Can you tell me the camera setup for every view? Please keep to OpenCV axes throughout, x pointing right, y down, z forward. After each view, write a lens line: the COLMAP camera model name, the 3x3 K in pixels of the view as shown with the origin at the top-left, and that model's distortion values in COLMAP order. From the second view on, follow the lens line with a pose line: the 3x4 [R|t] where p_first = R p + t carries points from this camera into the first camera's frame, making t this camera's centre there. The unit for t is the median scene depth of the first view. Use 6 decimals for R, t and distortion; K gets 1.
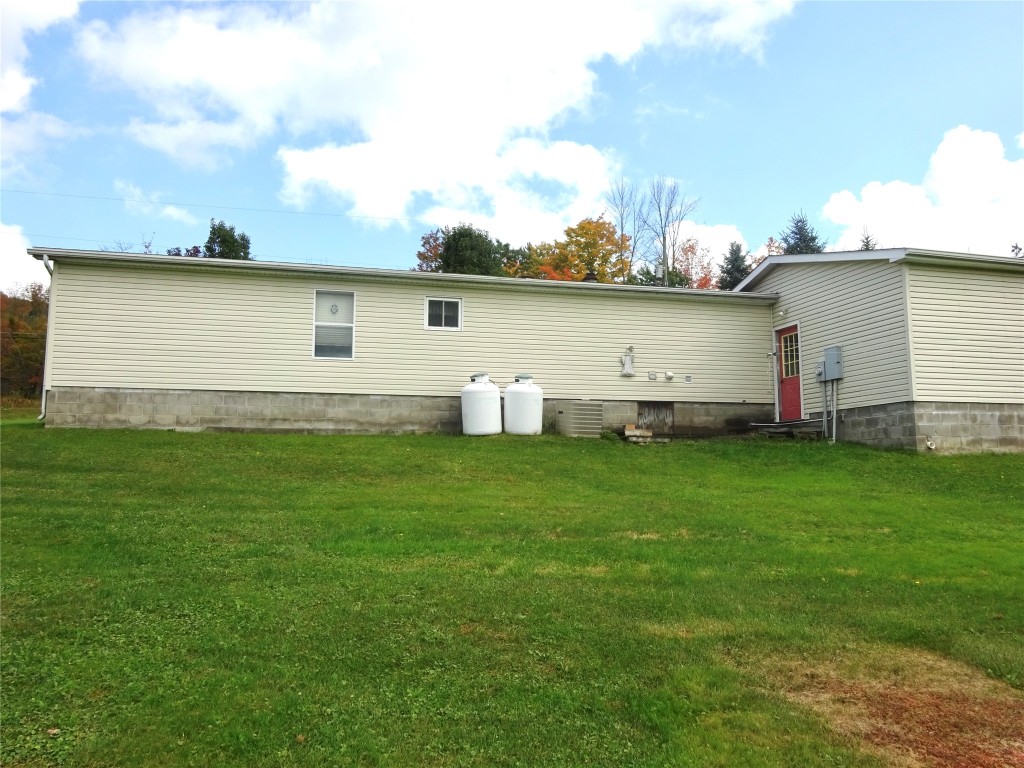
lens RADIAL K [[751.9, 0, 513.2], [0, 751.9, 385.6], [0, 0, 1]] dist [0.007868, -0.005778]
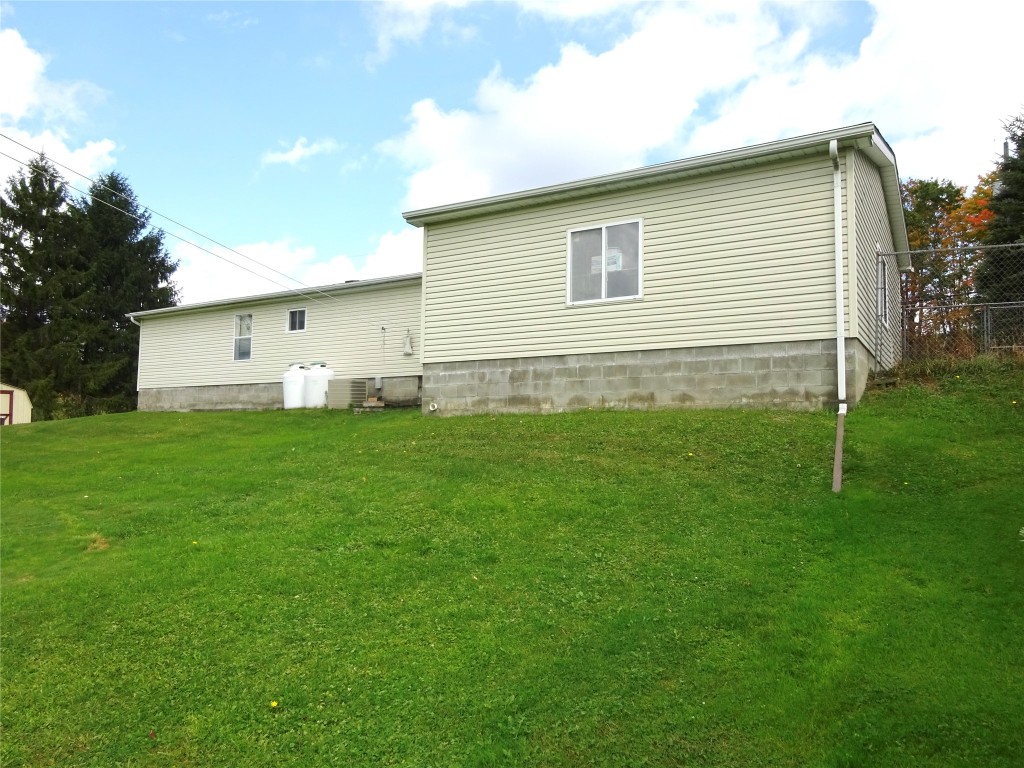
lens RADIAL K [[751.9, 0, 513.2], [0, 751.9, 385.6], [0, 0, 1]] dist [0.007868, -0.005778]
pose [[0.699814, -0.049669, -0.712596, 1.230788], [0.062480, 0.998012, -0.008204, 0.060795], [0.711588, -0.038782, 0.701526, 0.355950]]
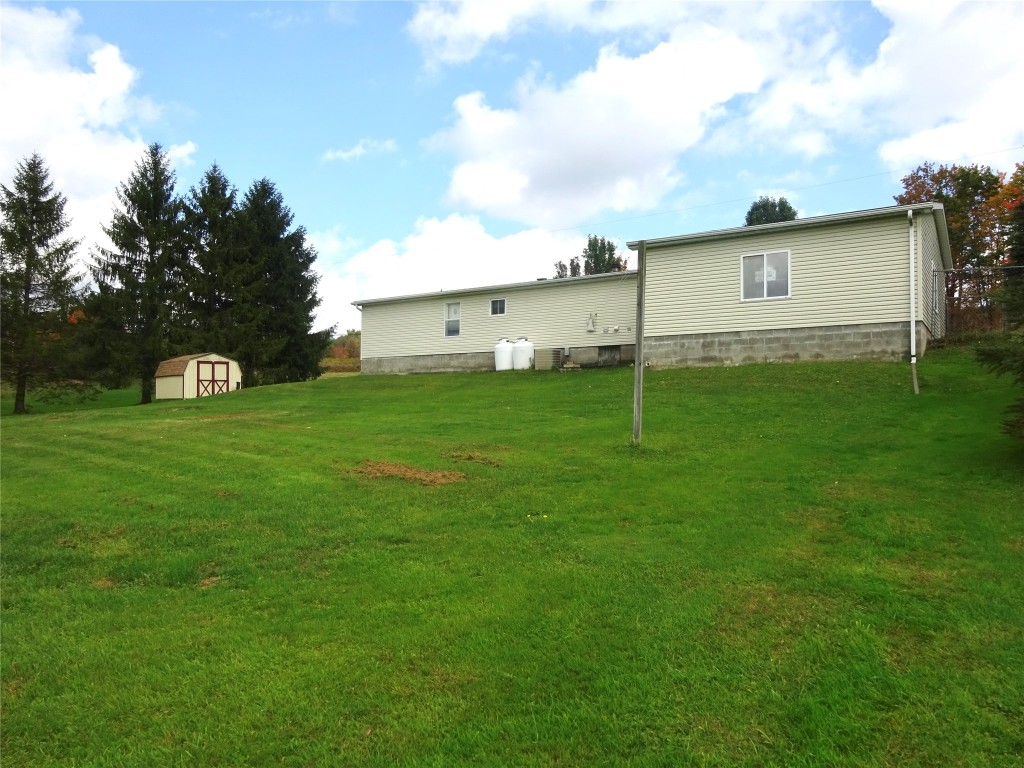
lens RADIAL K [[754.5, 0, 509.1], [0, 754.5, 387.7], [0, 0, 1]] dist [0.002798, -0.000495]
pose [[0.669093, -0.027188, -0.742681, 1.423081], [0.067968, 0.997381, 0.024721, 0.064030], [0.740064, -0.067020, 0.669189, -0.263945]]
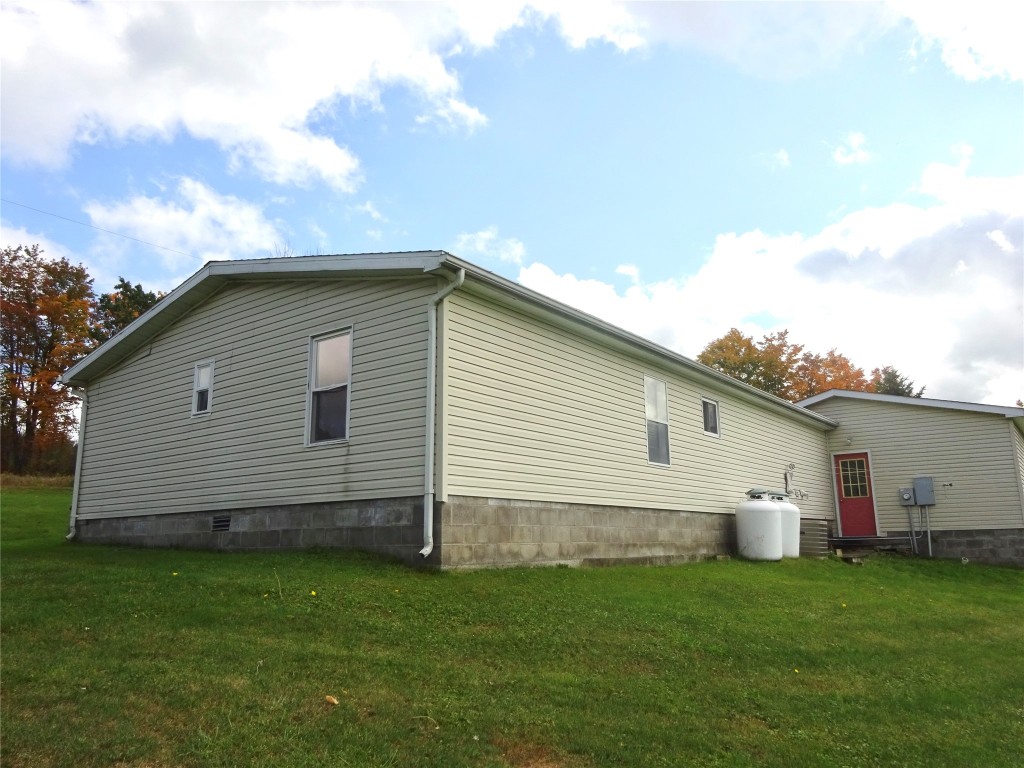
lens RADIAL K [[751.9, 0, 513.2], [0, 751.9, 385.6], [0, 0, 1]] dist [0.007868, -0.005778]
pose [[0.779246, 0.119918, 0.615138, -0.886471], [-0.057575, 0.991070, -0.120269, -0.014755], [-0.624068, 0.058302, 0.779192, 0.498950]]
